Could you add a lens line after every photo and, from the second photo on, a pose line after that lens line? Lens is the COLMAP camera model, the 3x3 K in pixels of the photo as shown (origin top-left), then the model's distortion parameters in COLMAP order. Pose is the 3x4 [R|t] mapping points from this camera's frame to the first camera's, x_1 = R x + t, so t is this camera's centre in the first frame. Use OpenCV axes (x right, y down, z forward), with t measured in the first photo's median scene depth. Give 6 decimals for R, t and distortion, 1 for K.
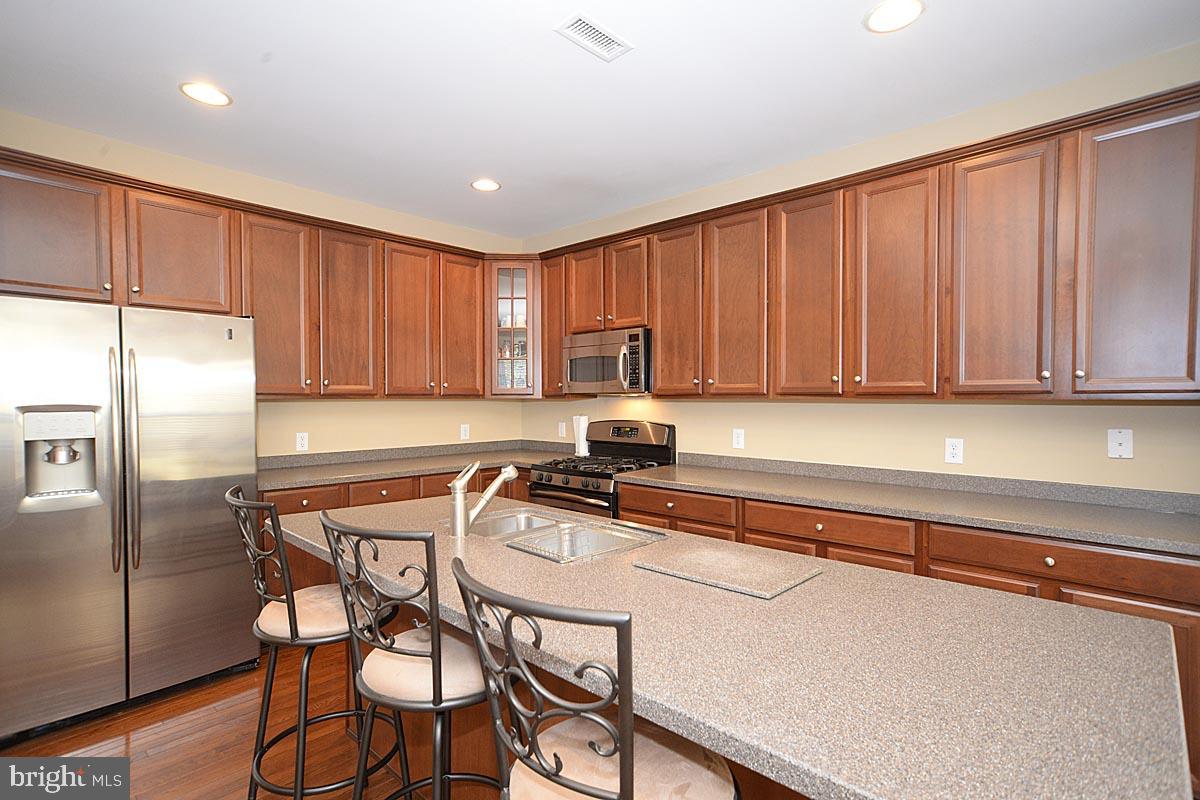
lens RADIAL K [[580.9, 0, 602.5], [0, 580.9, 411.0], [0, 0, 1]] dist [-0.042060, 0.038868]
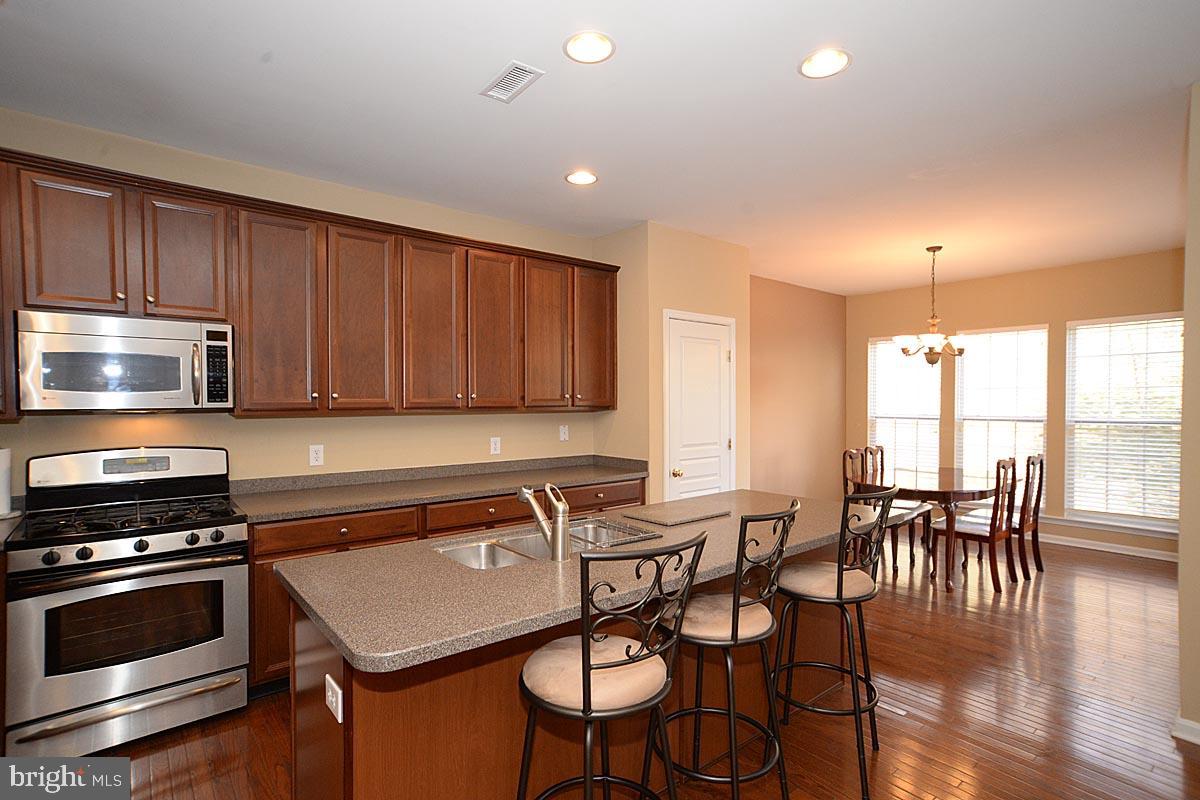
lens RADIAL K [[580.9, 0, 602.5], [0, 580.9, 411.0], [0, 0, 1]] dist [-0.042060, 0.038868]
pose [[0.128909, -0.019080, 0.991473, -0.712538], [0.026083, 0.999534, 0.015843, -0.030233], [-0.991313, 0.023818, 0.129347, 0.458815]]
